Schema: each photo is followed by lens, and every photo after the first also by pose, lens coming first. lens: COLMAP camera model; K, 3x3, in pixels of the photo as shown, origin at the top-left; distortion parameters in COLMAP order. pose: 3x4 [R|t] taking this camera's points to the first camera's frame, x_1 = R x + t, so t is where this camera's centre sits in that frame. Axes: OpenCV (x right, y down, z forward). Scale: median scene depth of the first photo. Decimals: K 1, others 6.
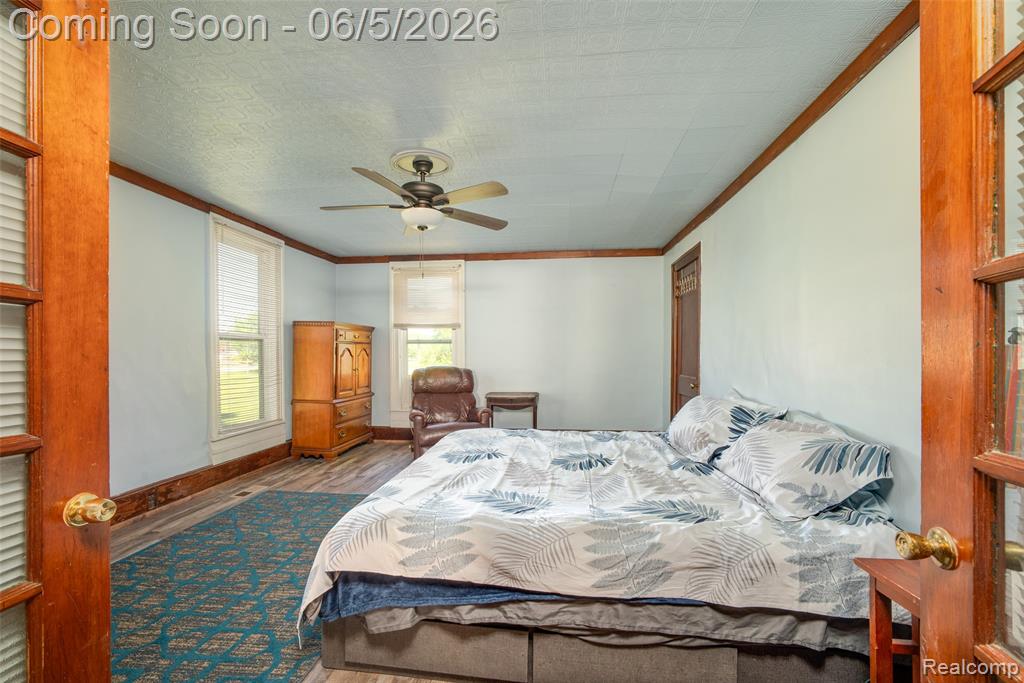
lens RADIAL K [[432.7, 0, 515.3], [0, 432.7, 357.0], [0, 0, 1]] dist [-0.007259, -0.000085]
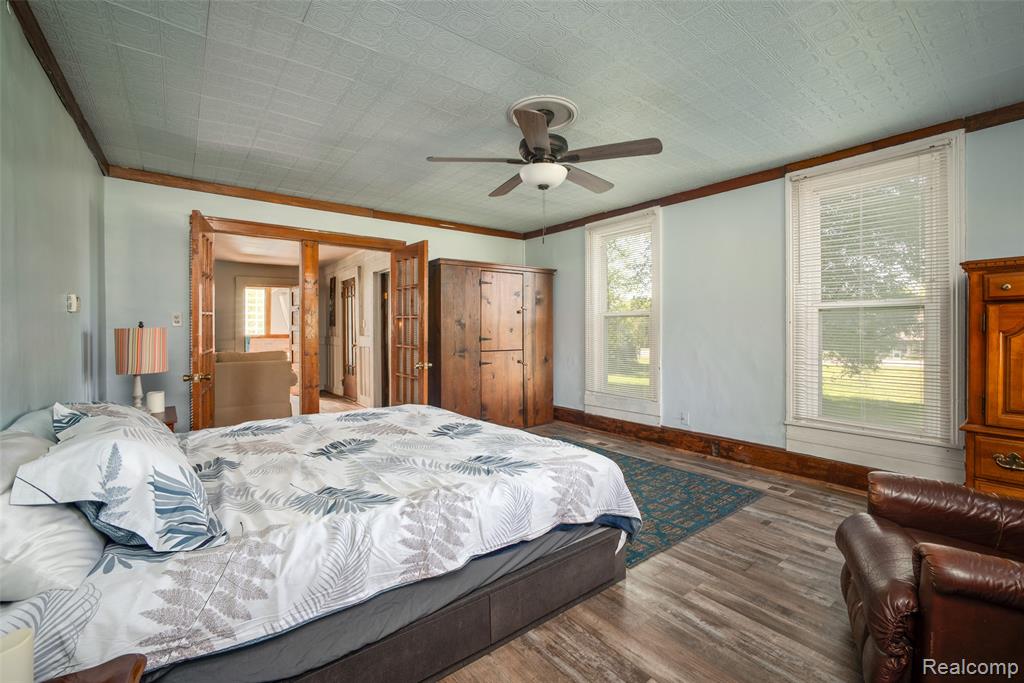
lens RADIAL K [[444.2, 0, 513.1], [0, 444.2, 319.4], [0, 0, 1]] dist [-0.002622, -0.000254]
pose [[-0.724736, -0.010843, -0.688942, 0.403854], [-0.000625, 0.999886, -0.015079, -0.010634], [0.689027, -0.010497, -0.724660, 1.421360]]
